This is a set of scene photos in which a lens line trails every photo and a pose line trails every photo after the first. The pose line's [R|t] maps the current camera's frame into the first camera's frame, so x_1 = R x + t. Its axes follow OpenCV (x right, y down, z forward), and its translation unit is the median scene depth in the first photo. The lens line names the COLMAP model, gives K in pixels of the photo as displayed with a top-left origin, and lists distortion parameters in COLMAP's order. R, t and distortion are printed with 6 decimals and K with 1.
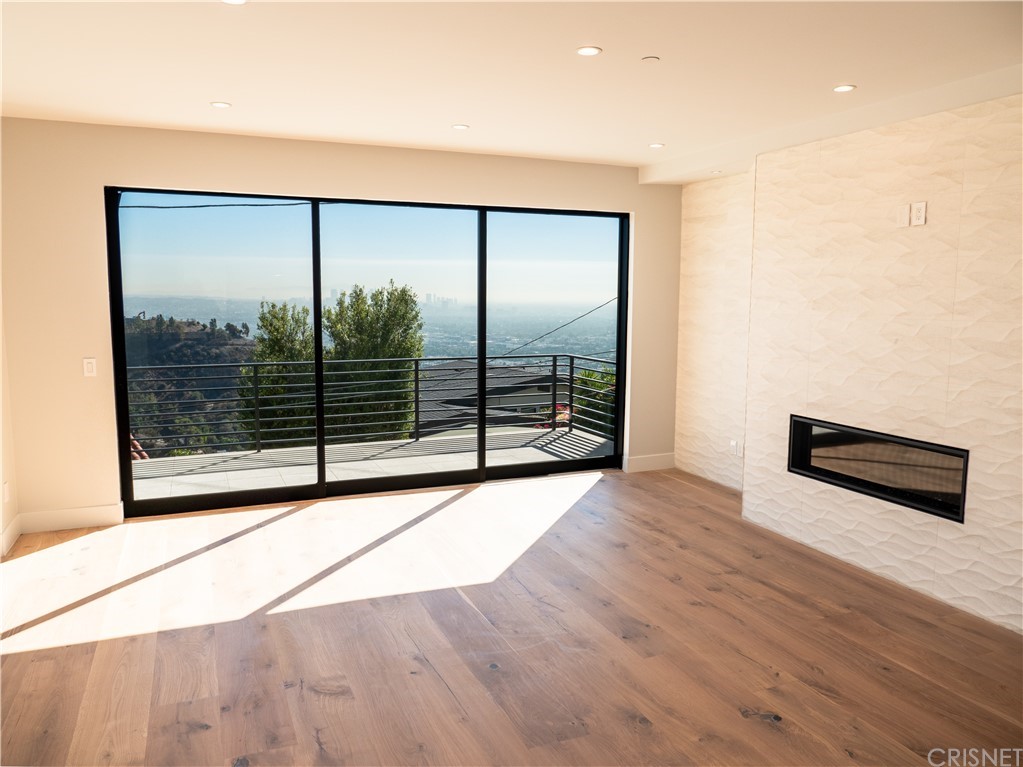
lens RADIAL K [[753.6, 0, 511.5], [0, 753.6, 383.5], [0, 0, 1]] dist [-0.009539, -0.001103]
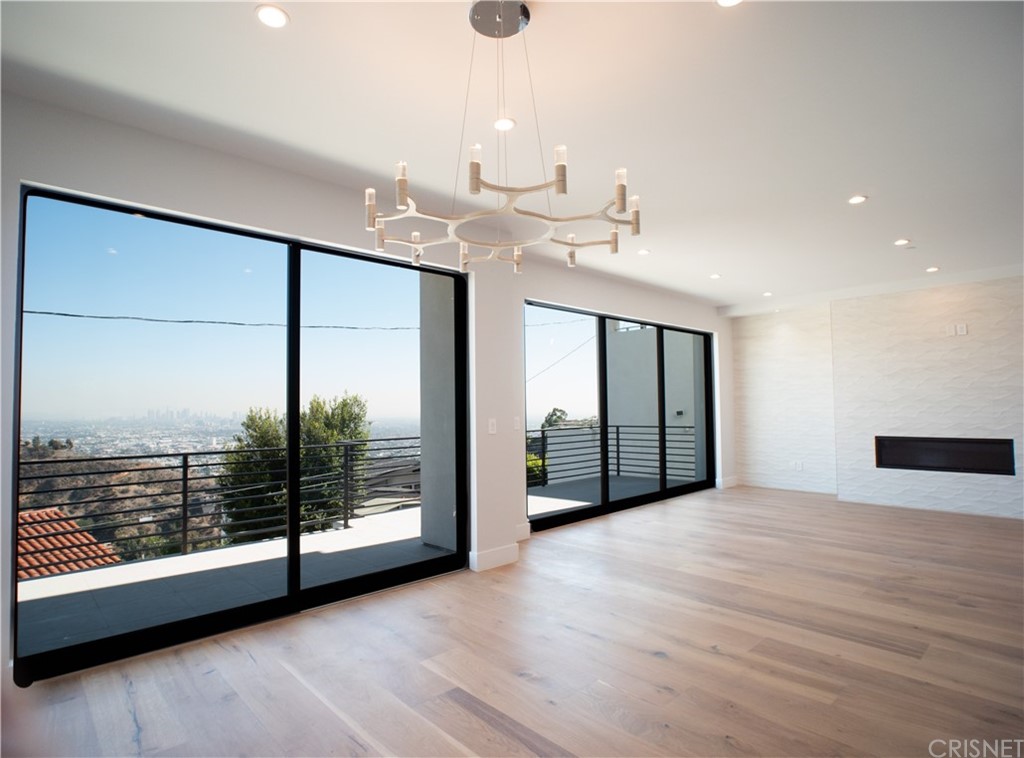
lens RADIAL K [[542.1, 0, 514.6], [0, 542.1, 390.0], [0, 0, 1]] dist [-0.004474, -0.001432]
pose [[0.934239, -0.006391, 0.356590, -0.939616], [0.060271, 0.988288, -0.140192, 0.061771], [-0.351518, 0.152465, 0.923683, 0.060391]]
